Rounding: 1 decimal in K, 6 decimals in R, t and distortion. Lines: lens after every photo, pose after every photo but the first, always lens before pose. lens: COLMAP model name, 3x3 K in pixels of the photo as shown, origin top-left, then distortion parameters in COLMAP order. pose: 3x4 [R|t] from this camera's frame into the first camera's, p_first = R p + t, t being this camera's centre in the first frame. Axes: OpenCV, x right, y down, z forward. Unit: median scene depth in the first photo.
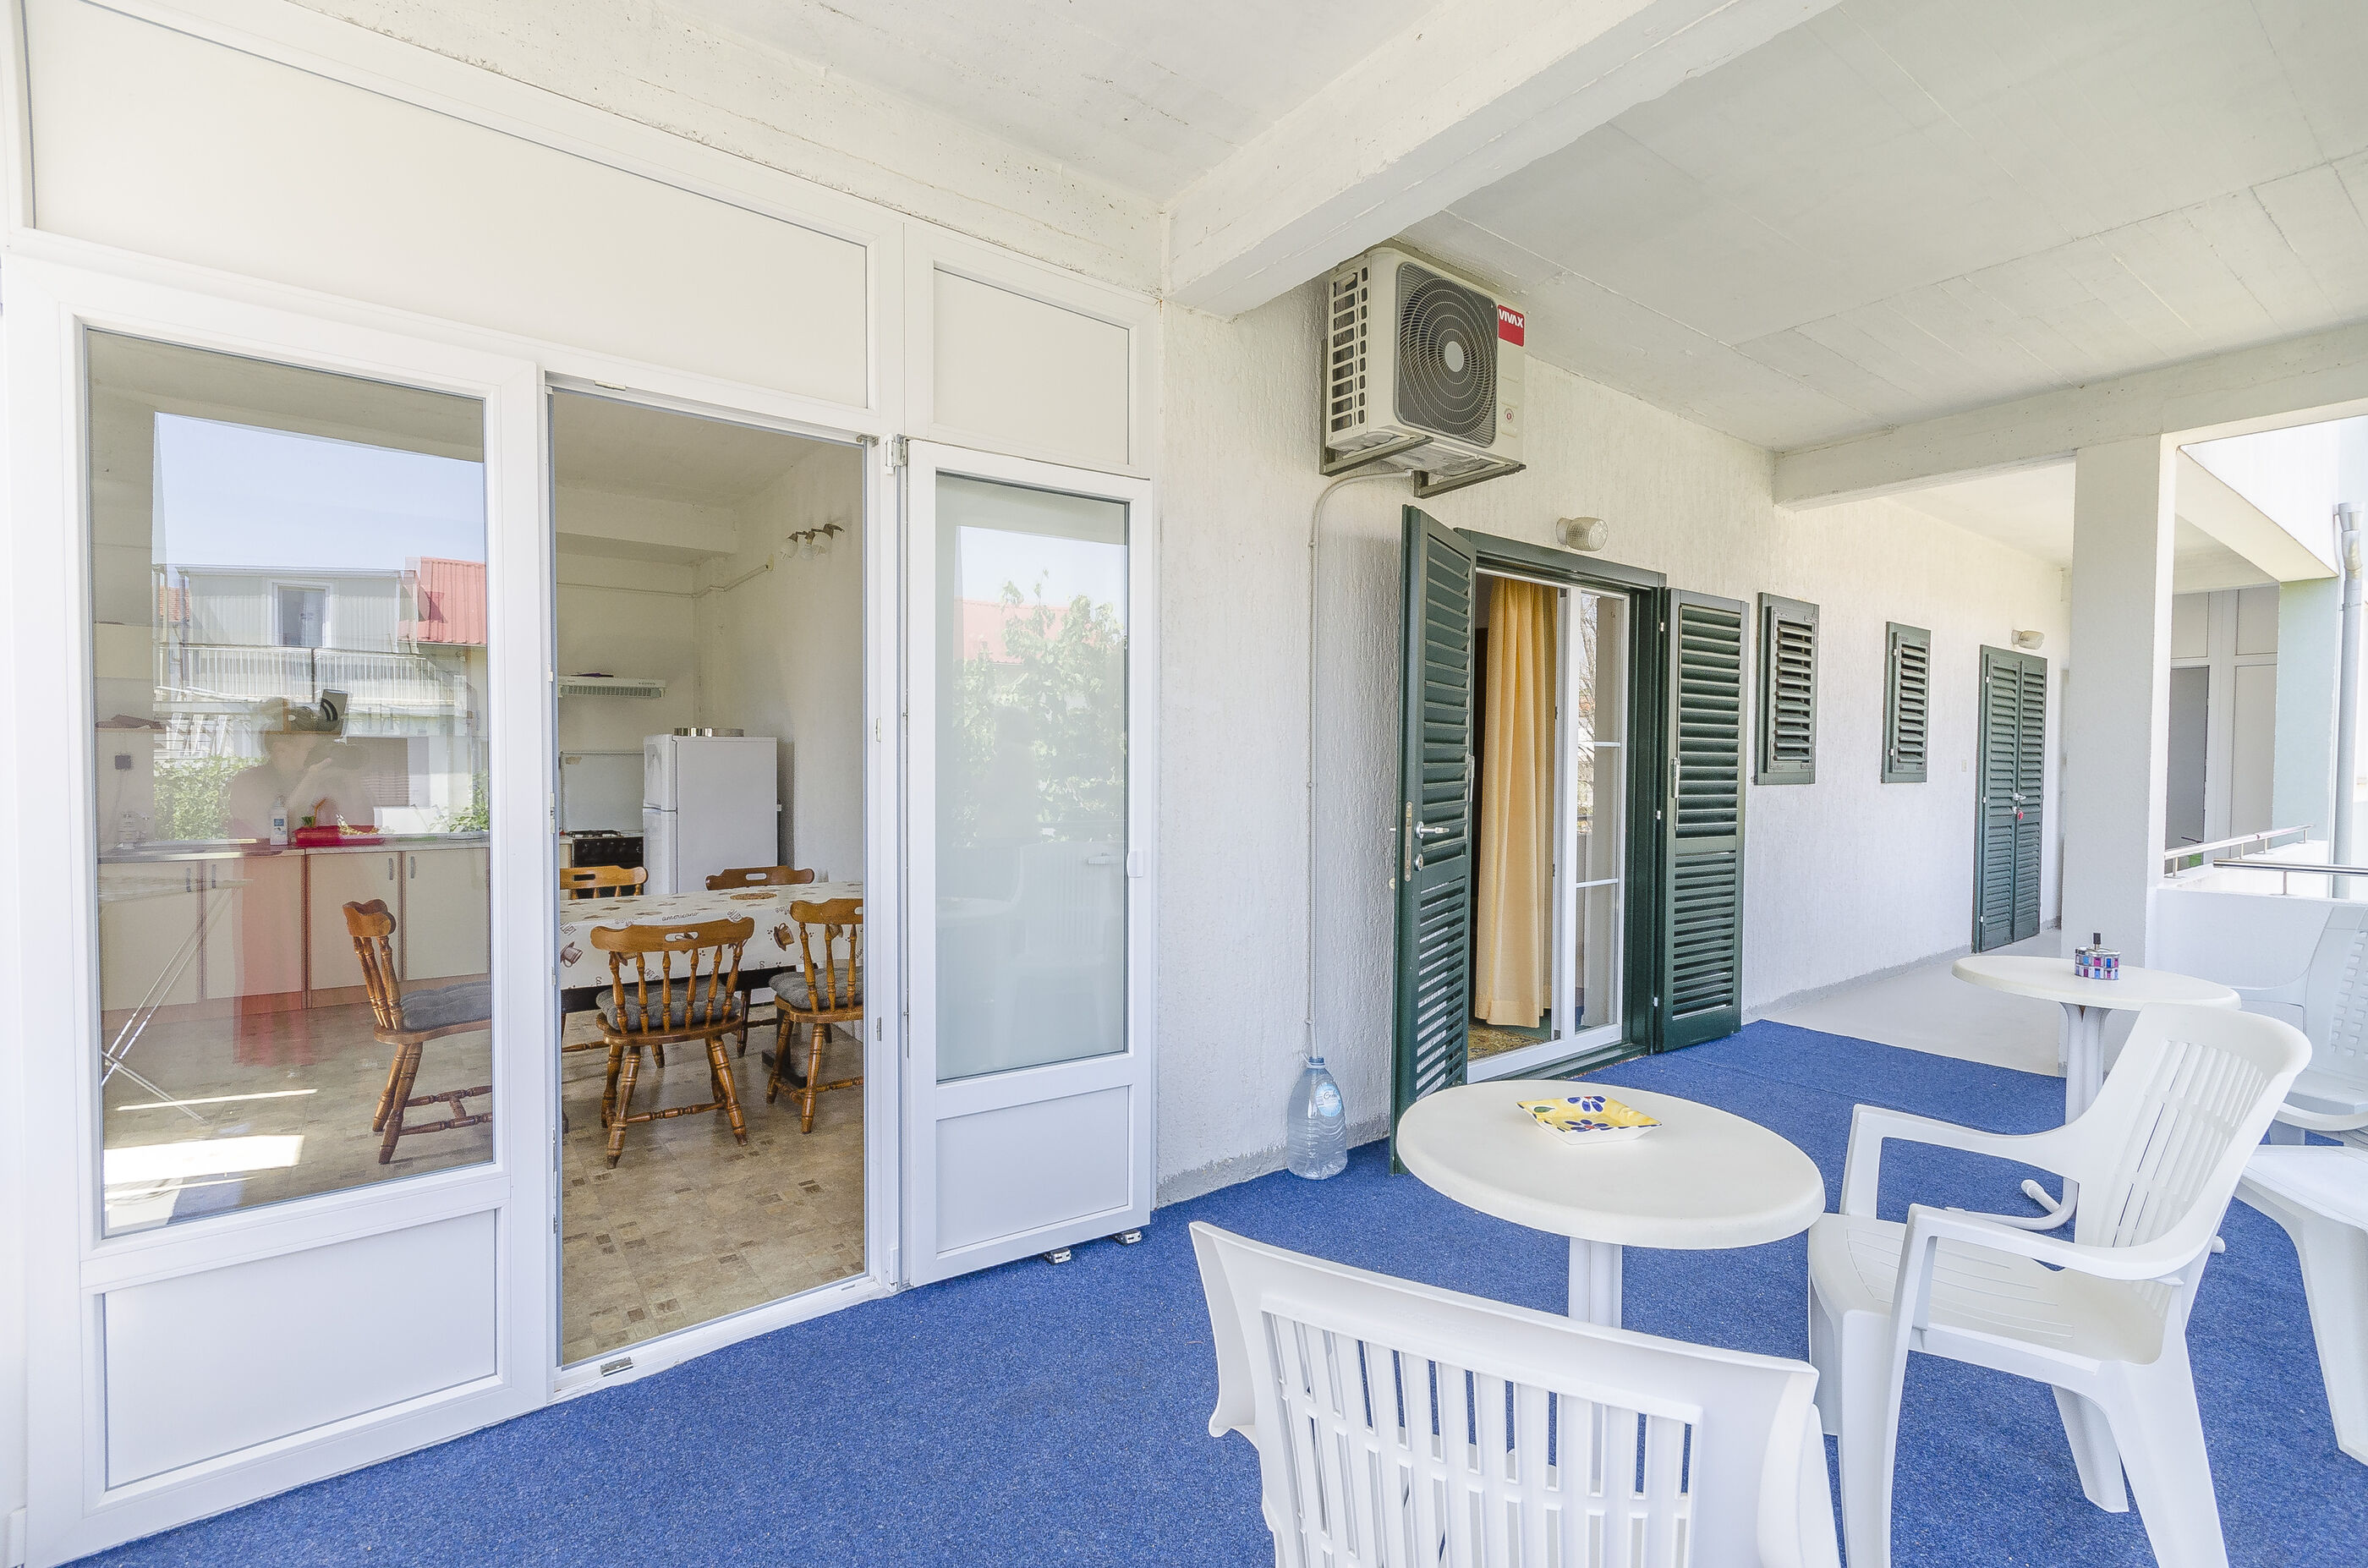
lens RADIAL K [[1033.6, 0, 1192.9], [0, 1033.6, 782.8], [0, 0, 1]] dist [0.021018, -0.001588]
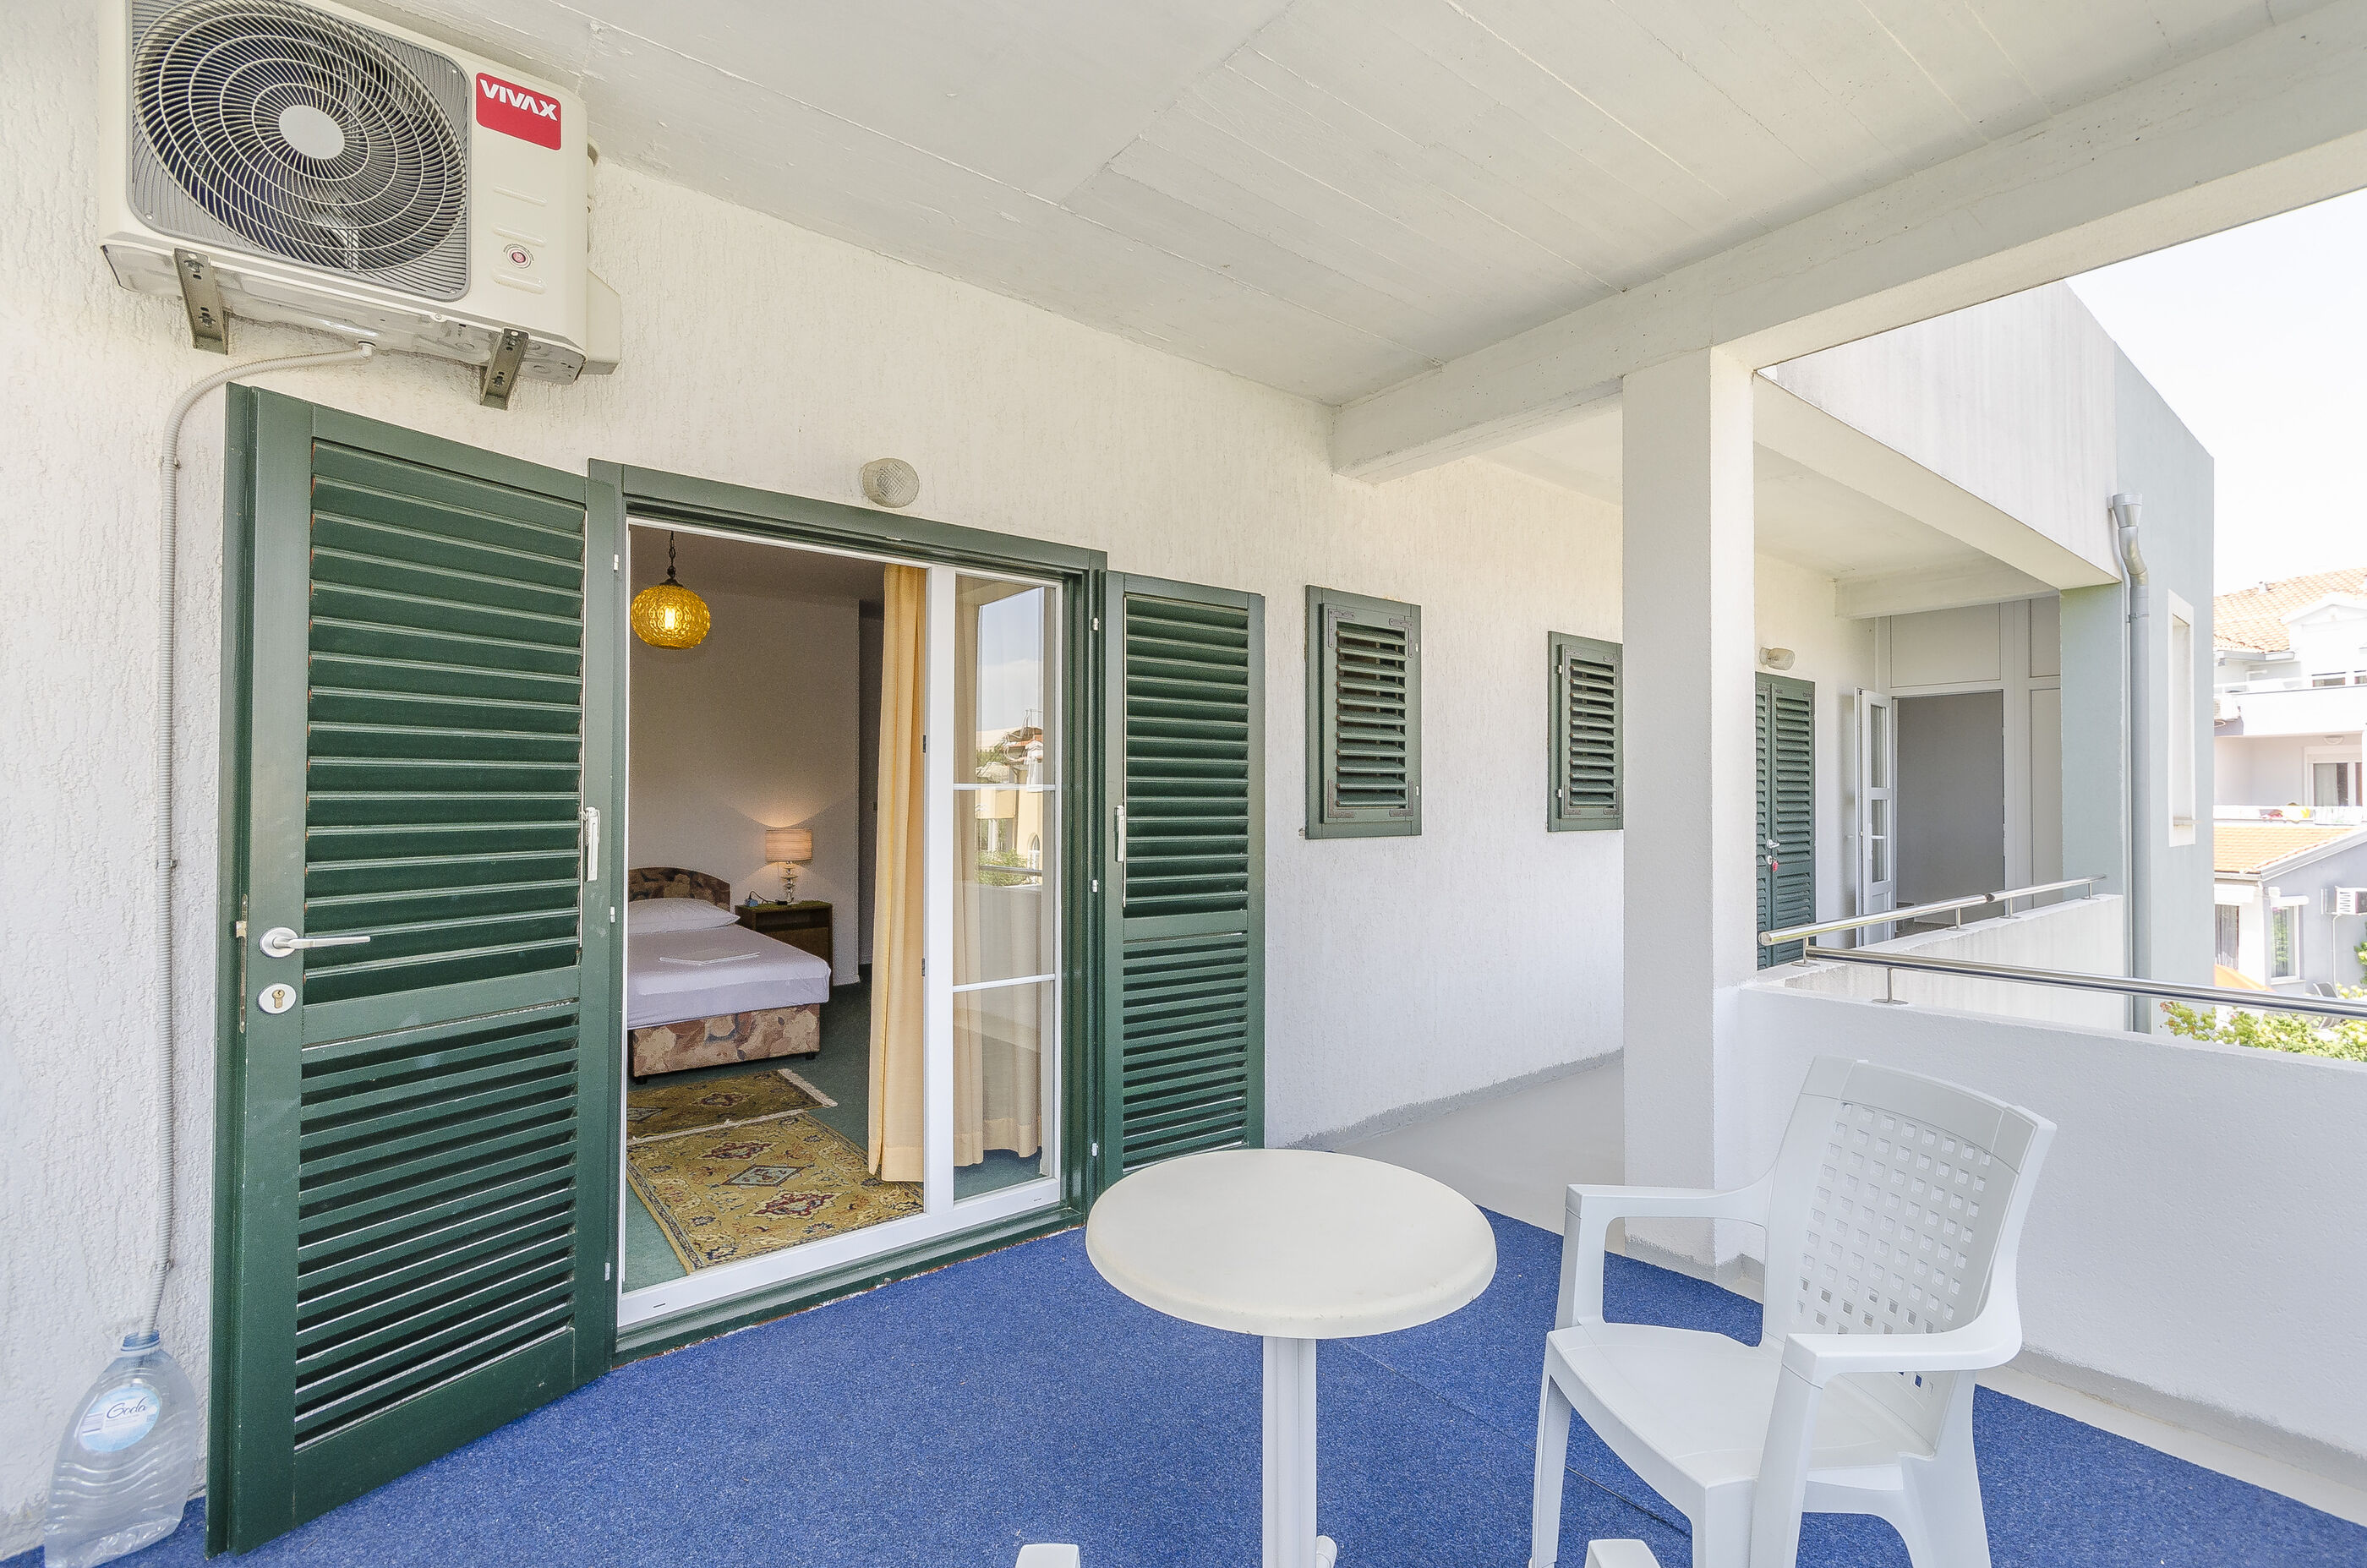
lens RADIAL K [[1017.8, 0, 1185.7], [0, 1017.8, 785.7], [0, 0, 1]] dist [0.008285, 0.000108]
pose [[0.999941, -0.007104, 0.008207, 0.490320], [0.007403, 0.999290, -0.036942, -0.011073], [-0.007939, 0.037001, 0.999284, 0.287171]]
